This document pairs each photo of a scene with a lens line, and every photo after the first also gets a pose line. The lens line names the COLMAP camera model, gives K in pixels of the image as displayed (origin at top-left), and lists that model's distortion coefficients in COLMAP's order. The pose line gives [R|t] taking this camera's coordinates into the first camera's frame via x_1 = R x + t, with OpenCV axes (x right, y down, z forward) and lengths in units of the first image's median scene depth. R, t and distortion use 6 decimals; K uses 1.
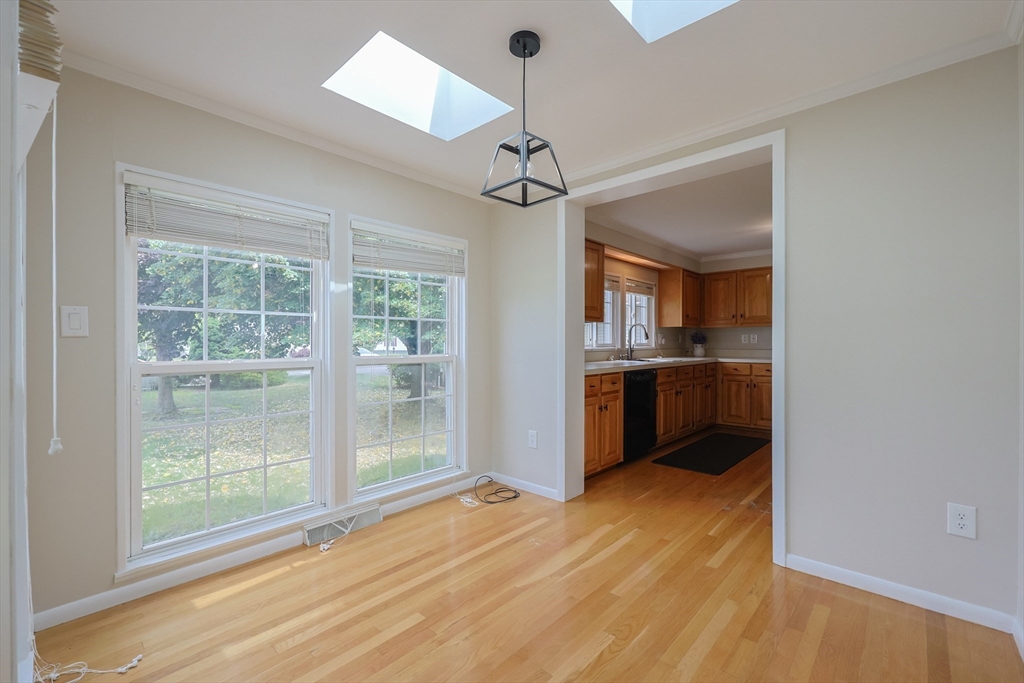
lens RADIAL K [[435.6, 0, 527.2], [0, 435.6, 344.3], [0, 0, 1]] dist [-0.001000, 0.000038]
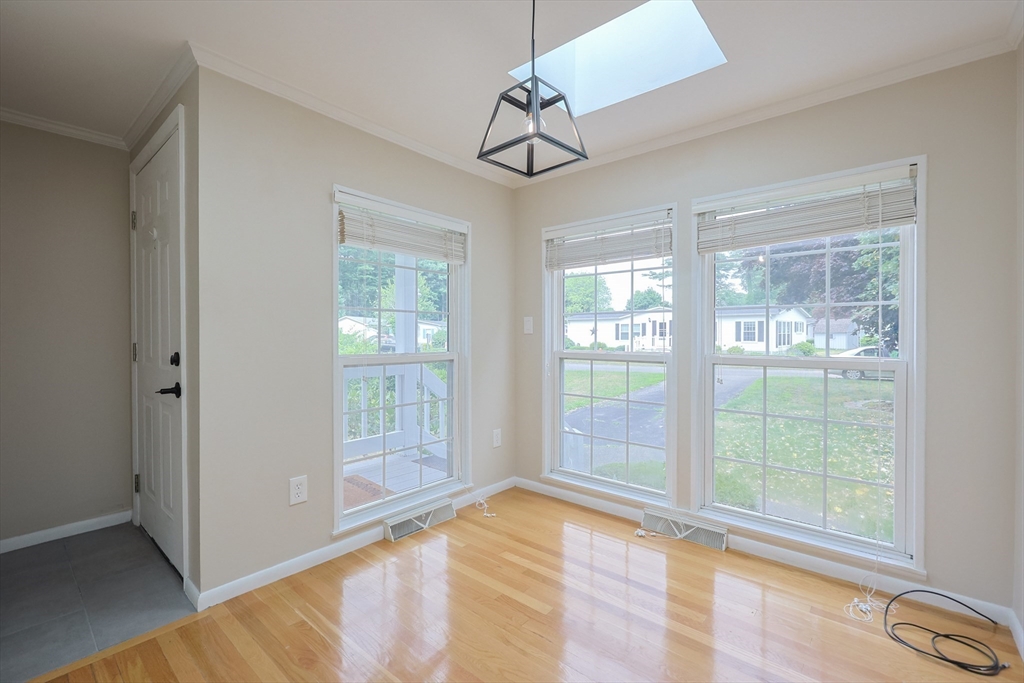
lens RADIAL K [[445.4, 0, 527.0], [0, 445.4, 338.6], [0, 0, 1]] dist [0.000053, 0.000098]
pose [[0.036918, 0.012399, -0.999241, 0.498888], [-0.005452, 0.999911, 0.012206, -0.012273], [0.999303, 0.004997, 0.036982, 0.576103]]
